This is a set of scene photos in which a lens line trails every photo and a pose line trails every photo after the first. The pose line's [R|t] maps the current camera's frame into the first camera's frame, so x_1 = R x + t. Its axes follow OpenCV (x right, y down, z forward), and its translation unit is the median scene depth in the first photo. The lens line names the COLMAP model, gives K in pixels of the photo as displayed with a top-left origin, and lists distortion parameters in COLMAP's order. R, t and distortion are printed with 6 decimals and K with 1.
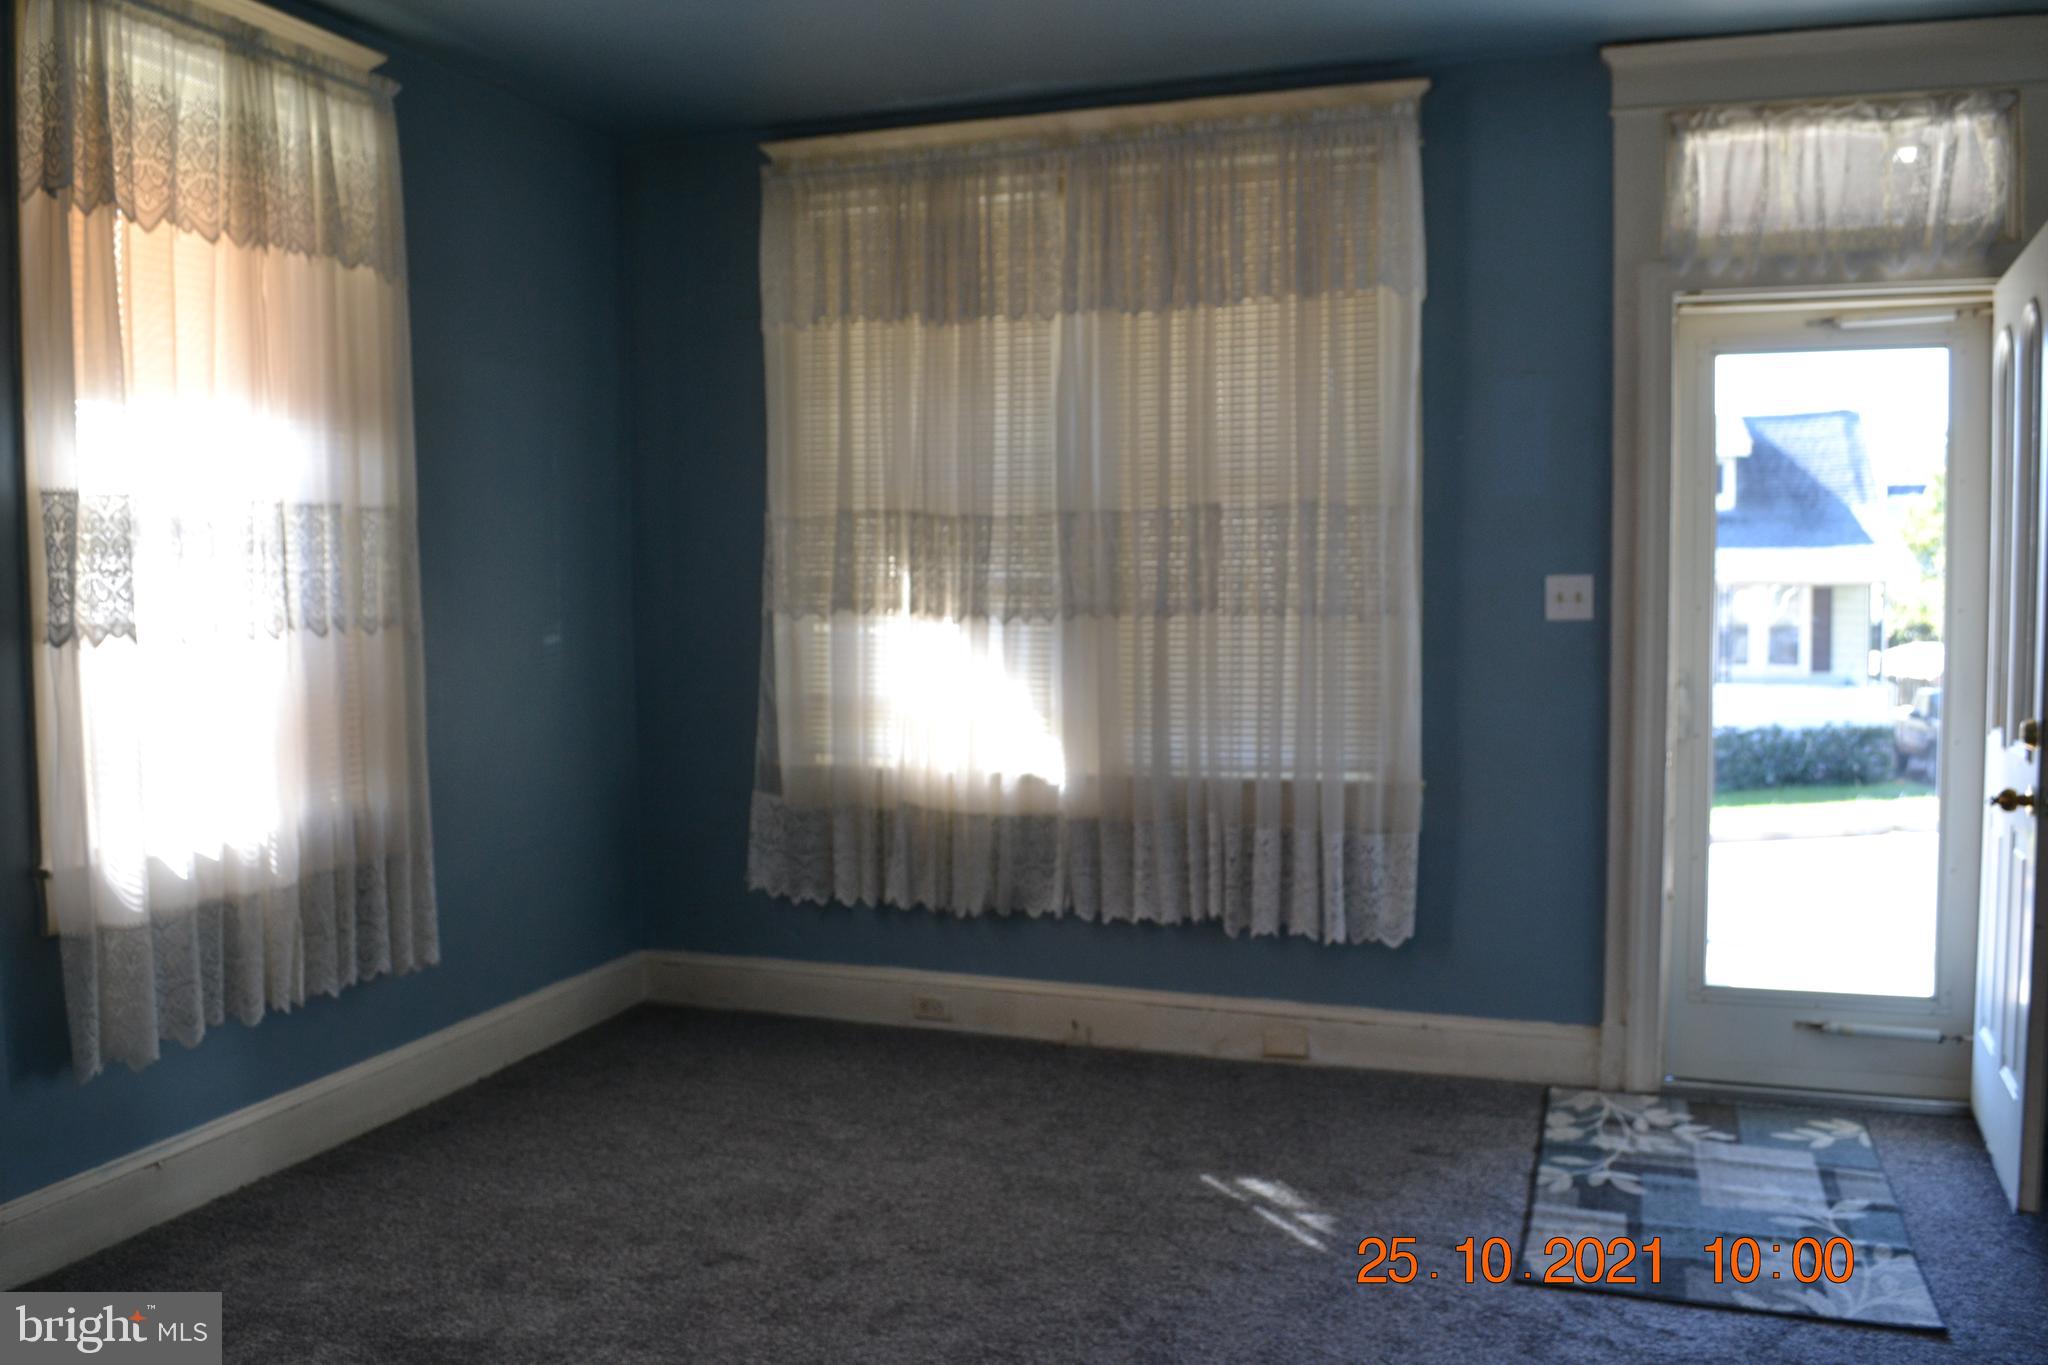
lens RADIAL K [[1488.6, 0, 1024.0], [0, 1488.6, 682.5], [0, 0, 1]] dist [-0.075939, 0.002458]
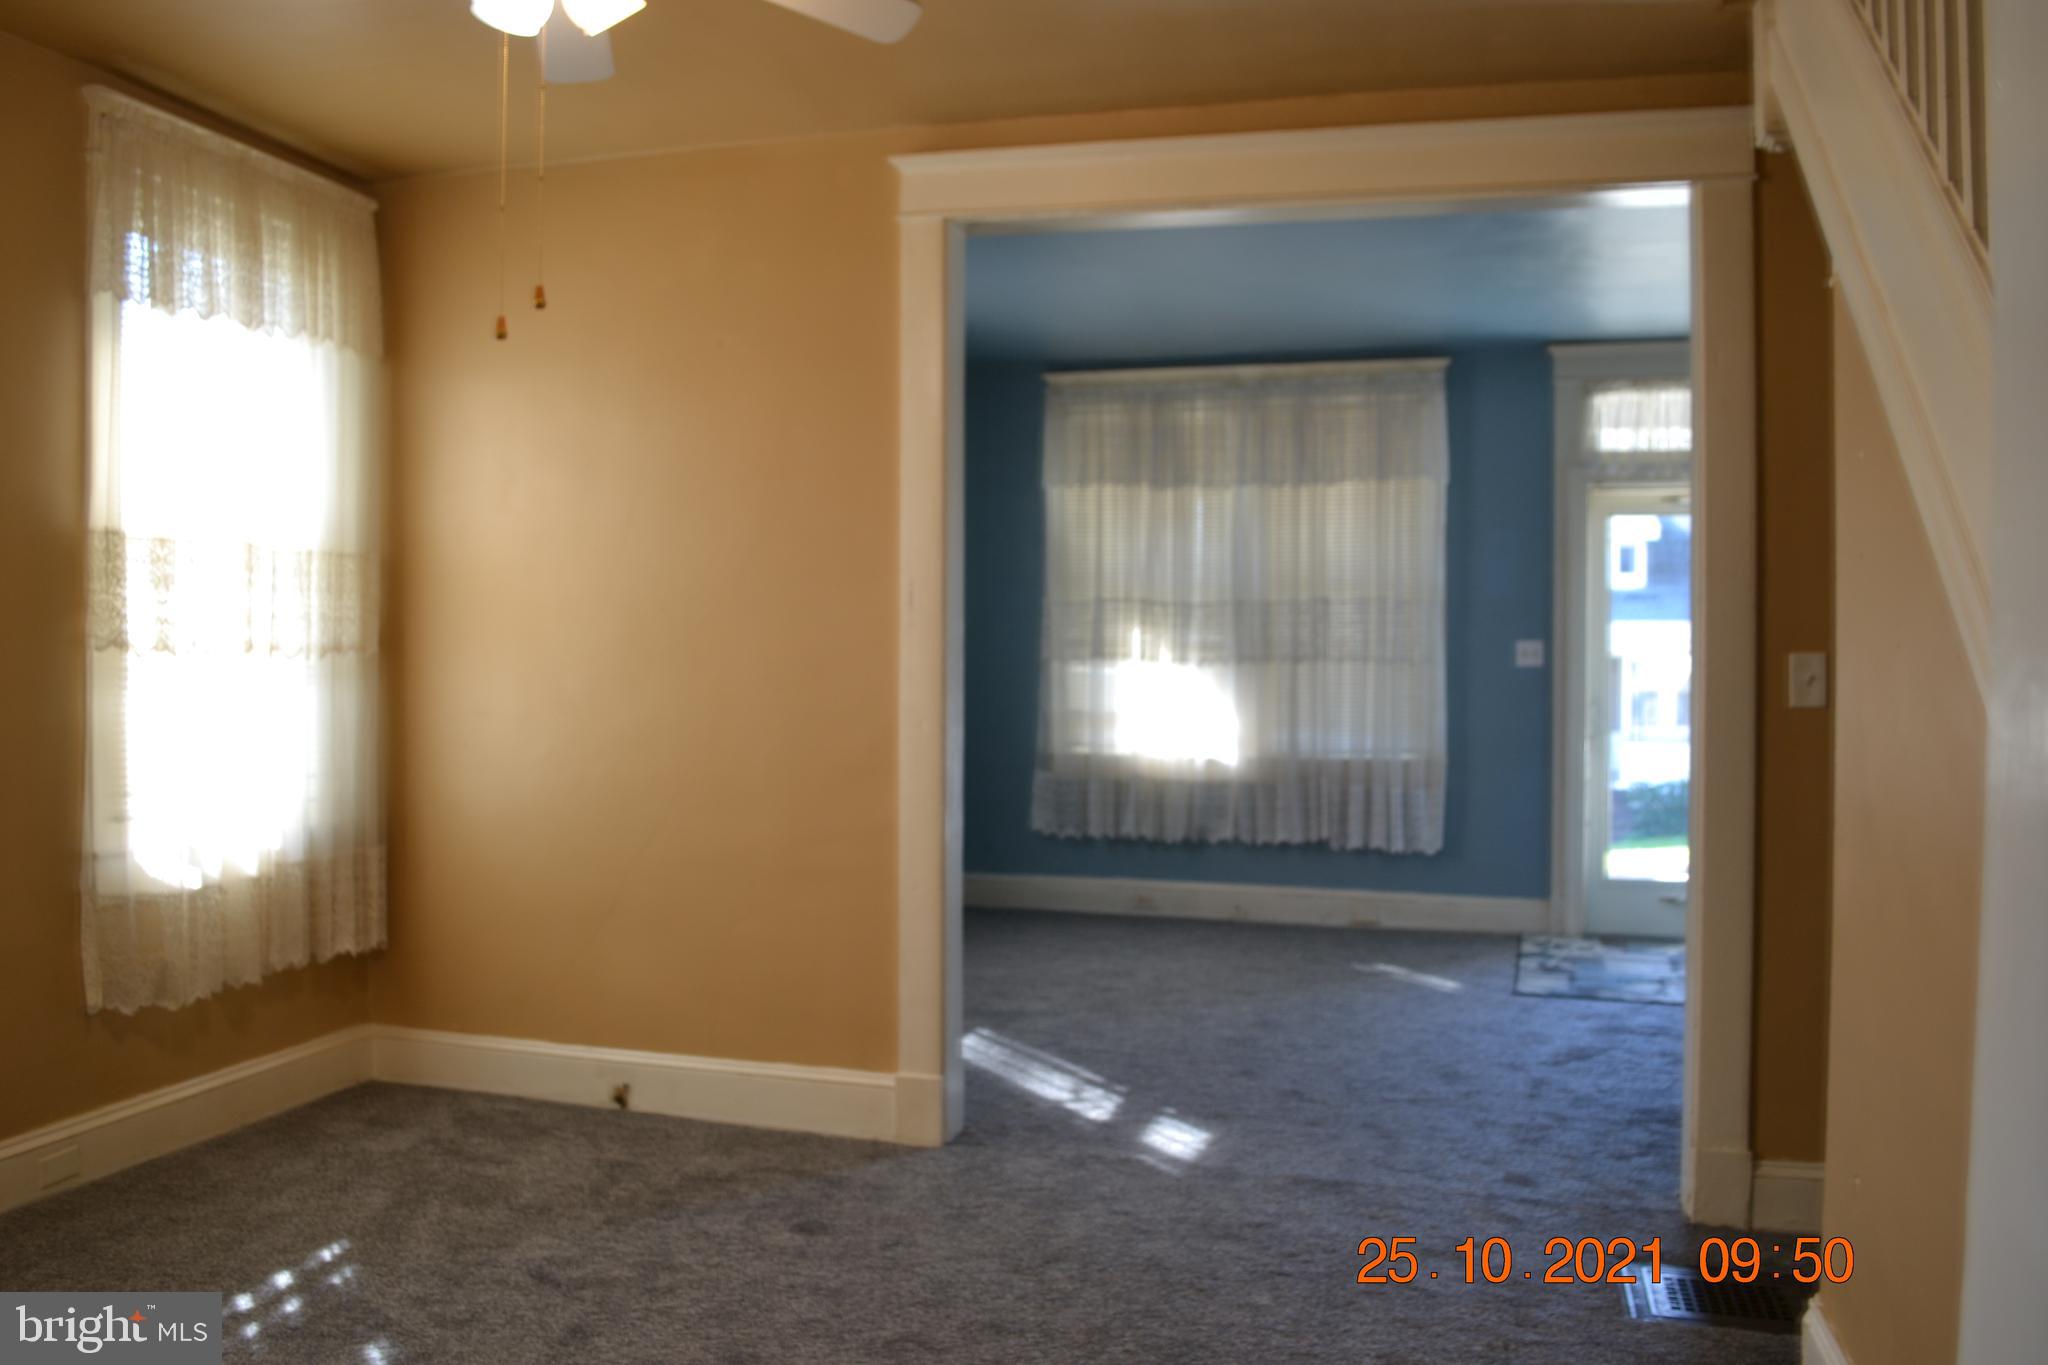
lens RADIAL K [[1488.6, 0, 1024.0], [0, 1488.6, 682.5], [0, 0, 1]] dist [-0.075939, 0.002458]
pose [[0.998677, 0.003733, 0.051293, -0.303193], [-0.002383, 0.999650, -0.026361, 0.023531], [-0.051374, 0.026203, 0.998336, -0.682531]]
